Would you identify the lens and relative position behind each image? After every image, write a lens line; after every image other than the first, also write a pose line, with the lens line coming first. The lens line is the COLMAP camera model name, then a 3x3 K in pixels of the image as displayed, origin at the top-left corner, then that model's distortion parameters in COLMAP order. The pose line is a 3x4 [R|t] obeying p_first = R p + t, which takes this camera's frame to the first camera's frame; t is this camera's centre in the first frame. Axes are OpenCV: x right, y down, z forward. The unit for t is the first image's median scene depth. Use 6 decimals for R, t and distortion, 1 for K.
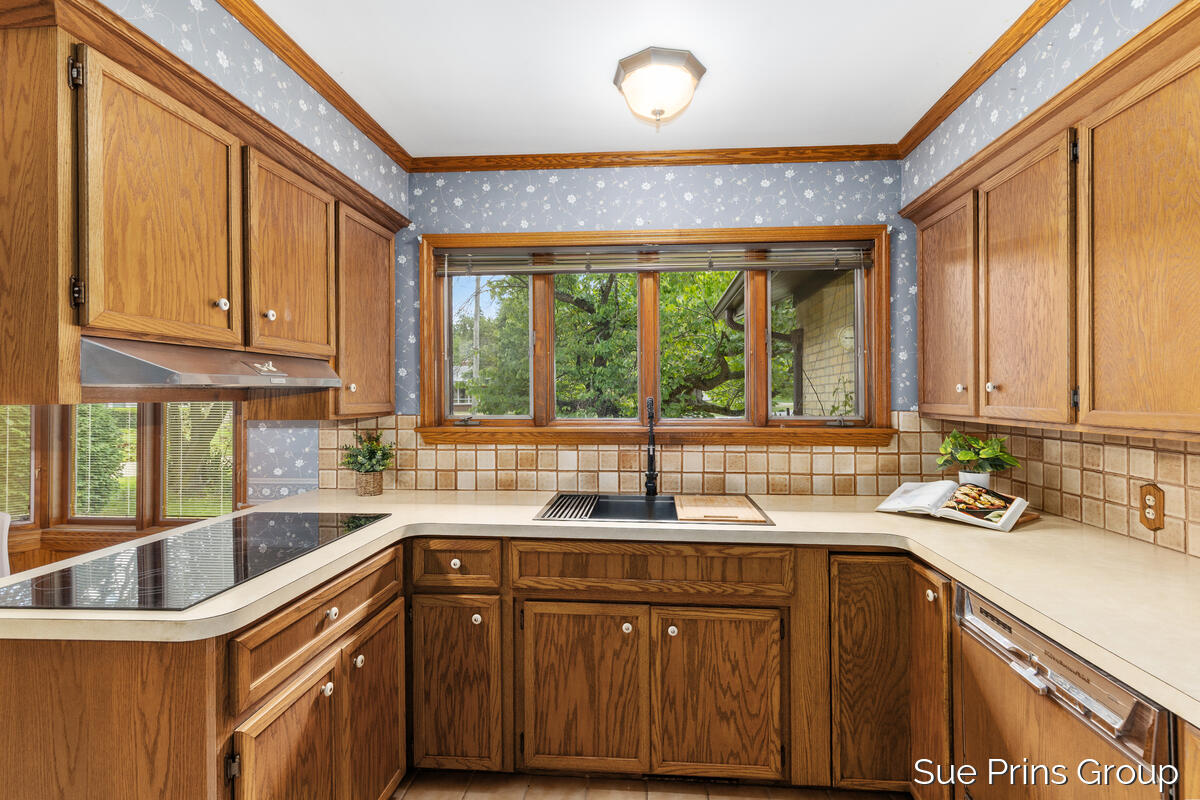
lens RADIAL K [[559.4, 0, 619.3], [0, 559.4, 395.8], [0, 0, 1]] dist [0.001437, 0.000062]
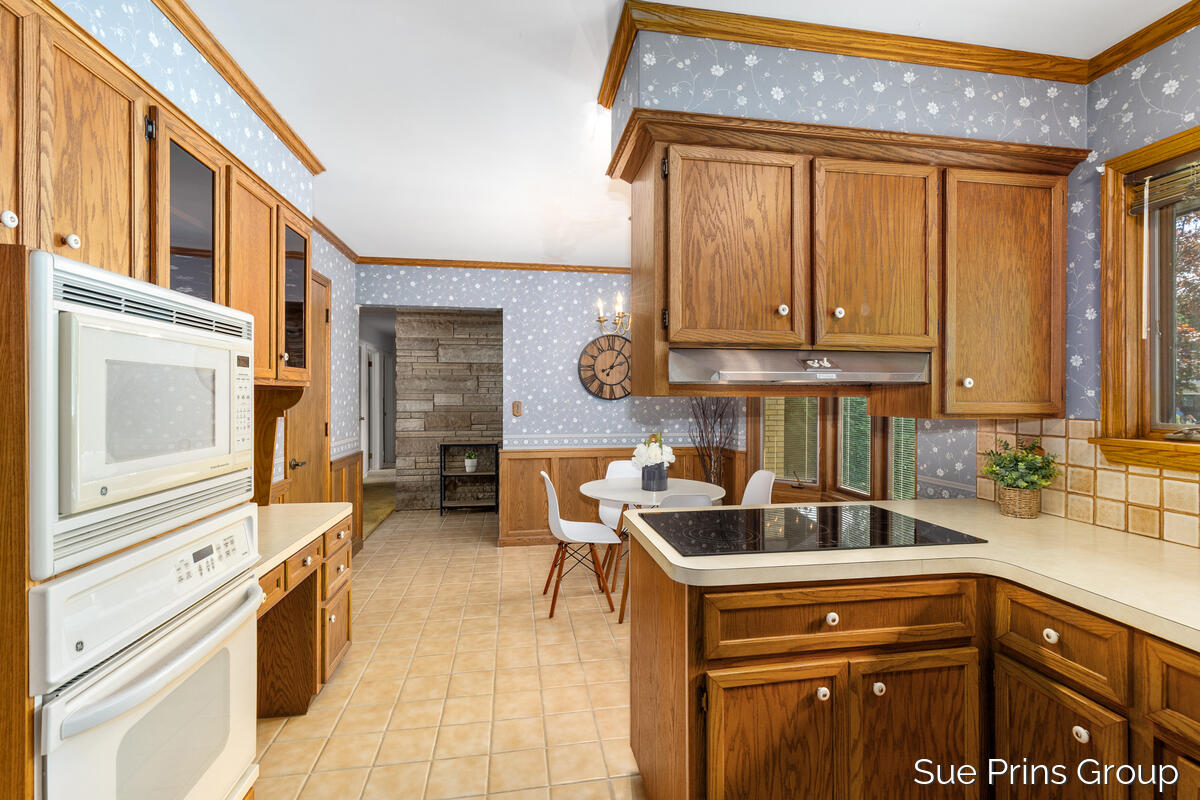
lens RADIAL K [[545.1, 0, 608.0], [0, 545.1, 402.3], [0, 0, 1]] dist [0.000470, -0.000193]
pose [[0.230528, 0.016612, -0.972924, 0.232221], [-0.007117, 0.999856, 0.015386, 0.007490], [0.973040, 0.003378, 0.230613, 0.323506]]
